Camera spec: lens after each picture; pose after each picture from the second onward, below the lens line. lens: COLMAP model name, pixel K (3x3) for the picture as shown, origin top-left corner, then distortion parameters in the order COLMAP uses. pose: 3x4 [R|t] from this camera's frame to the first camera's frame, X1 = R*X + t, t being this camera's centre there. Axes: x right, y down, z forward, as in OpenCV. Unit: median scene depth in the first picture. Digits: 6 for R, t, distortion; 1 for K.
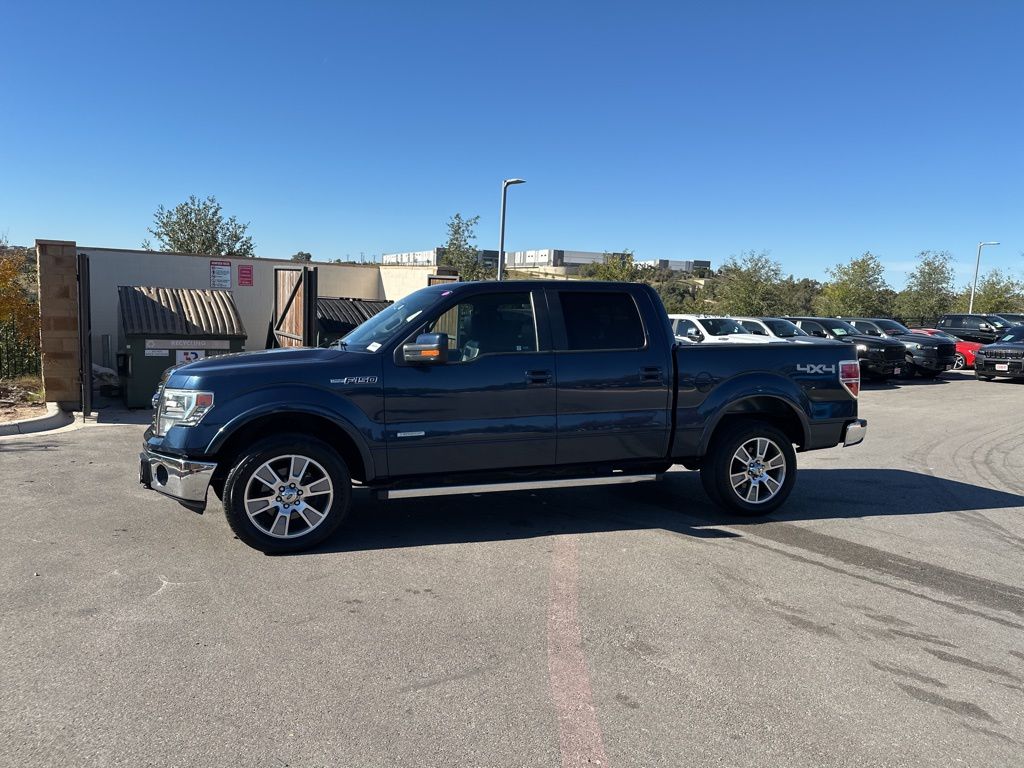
lens RADIAL K [[718.1, 0, 506.9], [0, 718.1, 379.4], [0, 0, 1]] dist [0.102663, -0.155245]
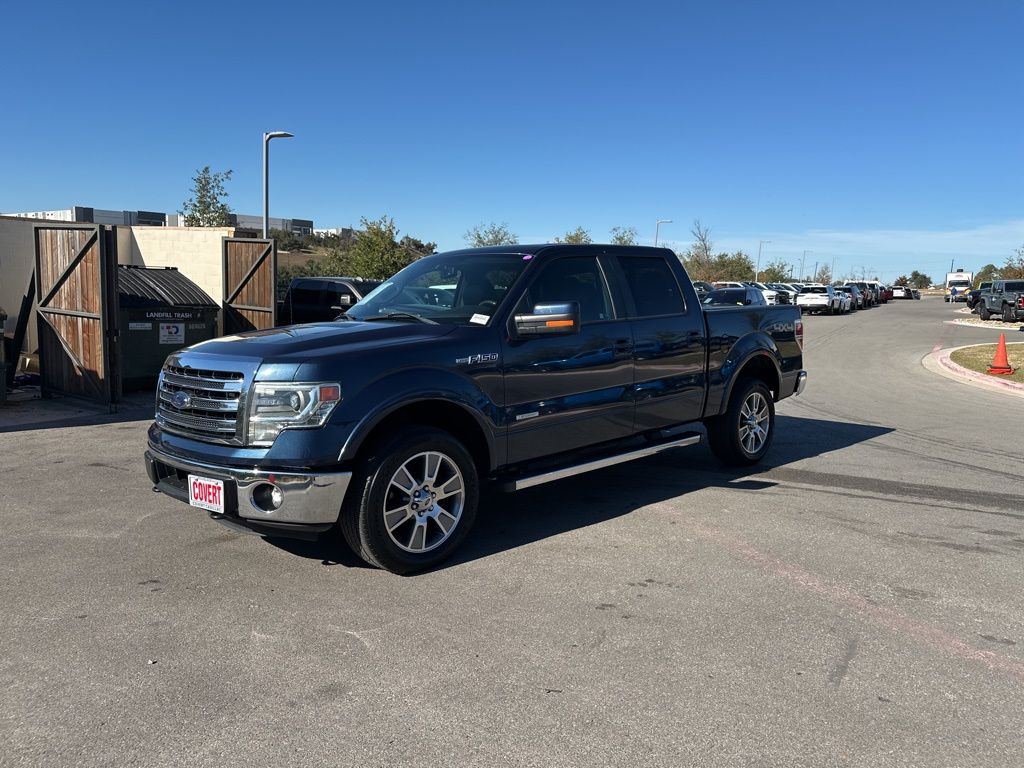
lens RADIAL K [[712.4, 0, 508.9], [0, 712.4, 386.5], [0, 0, 1]] dist [0.140643, -0.229758]
pose [[0.906559, -0.069661, 0.416291, -0.437557], [0.048116, 0.996913, 0.062038, -0.013852], [-0.419328, -0.036211, 0.907112, 0.173181]]
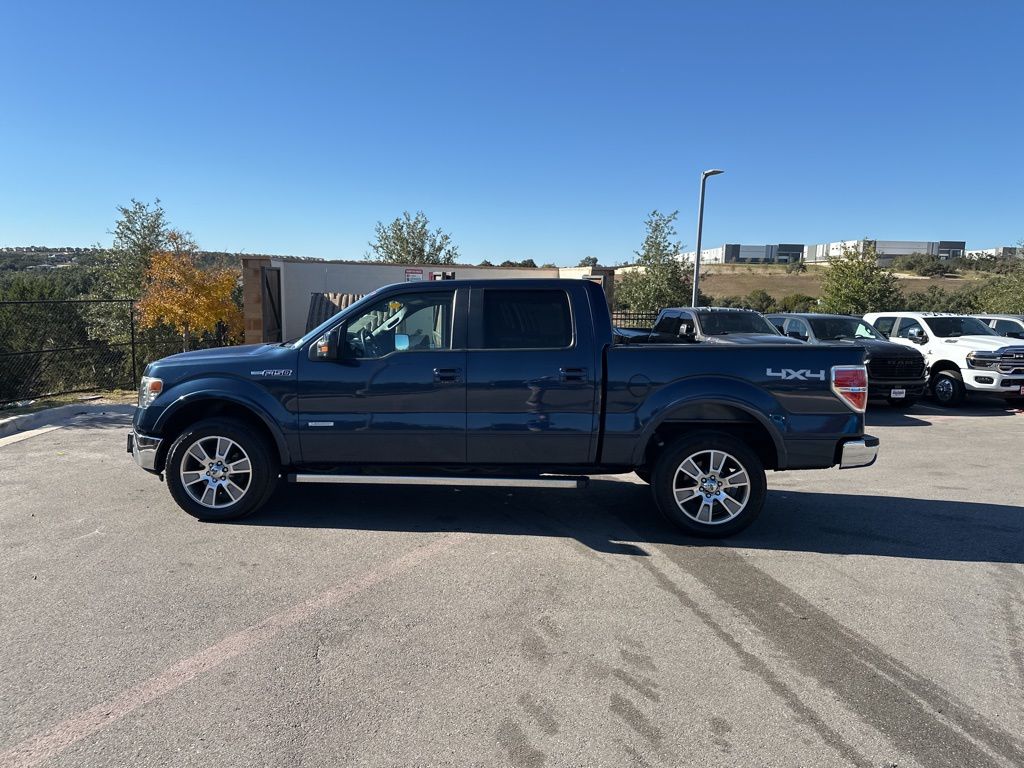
lens RADIAL K [[718.1, 0, 506.9], [0, 718.1, 379.4], [0, 0, 1]] dist [0.102663, -0.155245]
pose [[0.923371, 0.027431, -0.382927, 0.452535], [-0.027978, 0.999600, 0.004142, -0.002896], [0.382887, 0.006889, 0.923769, 0.086248]]
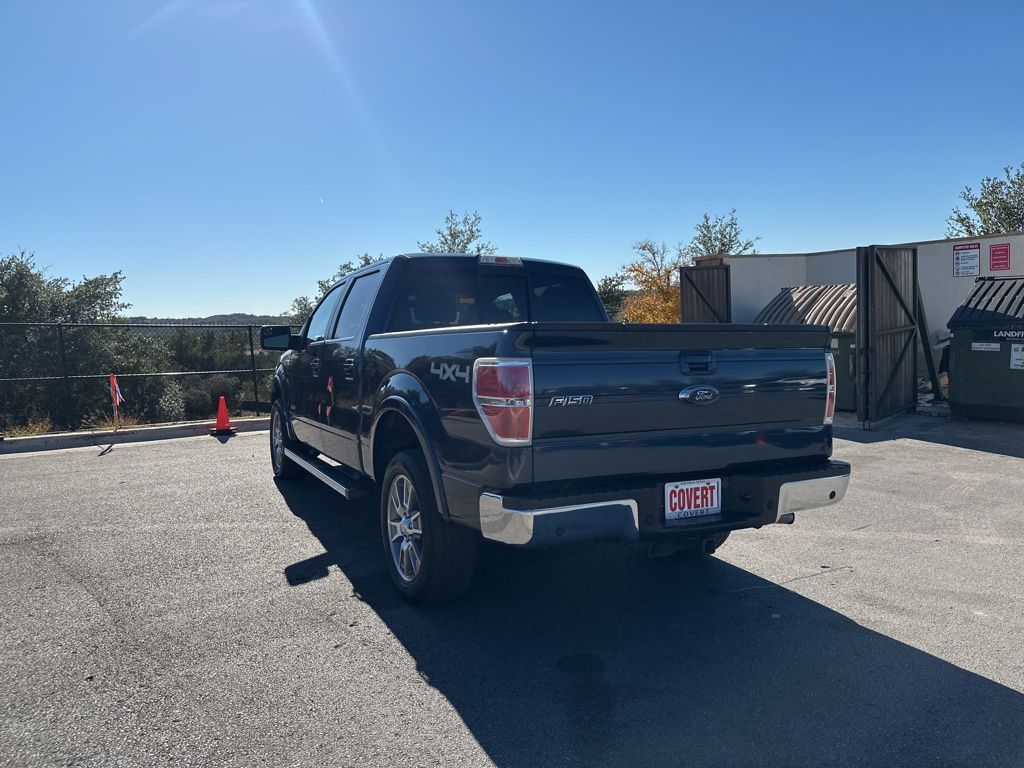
lens RADIAL K [[718.1, 0, 506.9], [0, 718.1, 379.4], [0, 0, 1]] dist [0.102663, -0.155245]
pose [[0.139360, 0.043241, -0.989297, 0.981752], [-0.050521, 0.998056, 0.036507, -0.031425], [0.988952, 0.044892, 0.141274, 0.998385]]
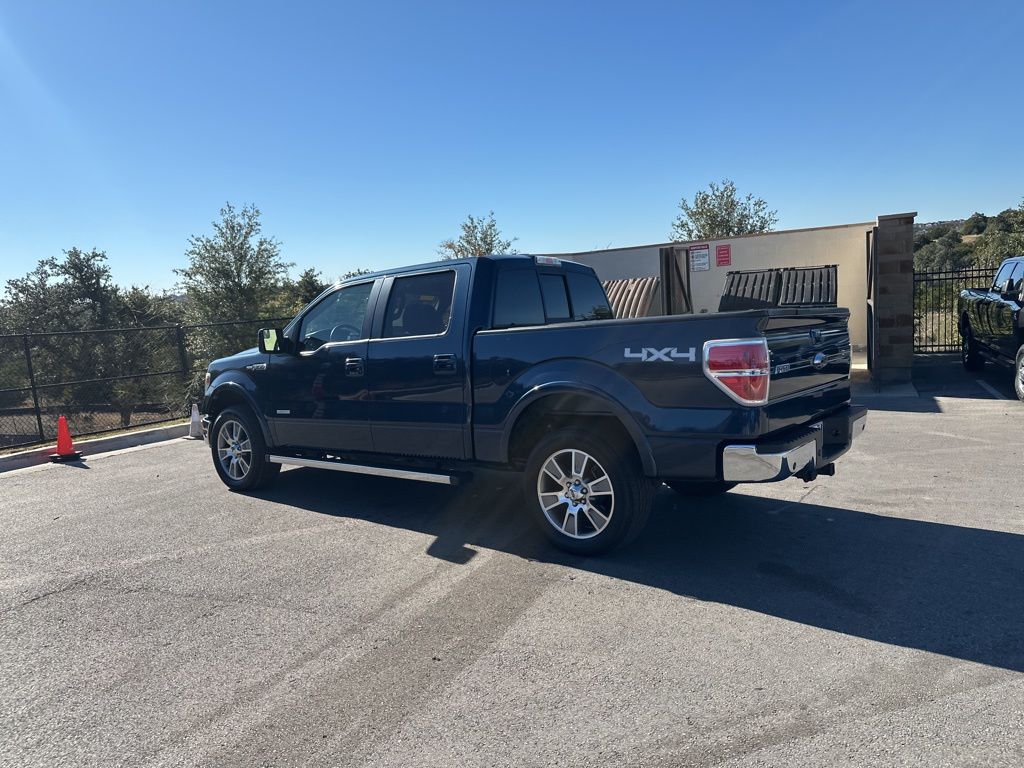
lens RADIAL K [[712.4, 0, 508.9], [0, 712.4, 386.5], [0, 0, 1]] dist [0.140643, -0.229758]
pose [[0.536420, 0.033825, -0.843273, 0.921125], [0.004657, 0.999063, 0.043037, -0.014520], [0.843938, -0.027013, 0.535760, 0.561350]]
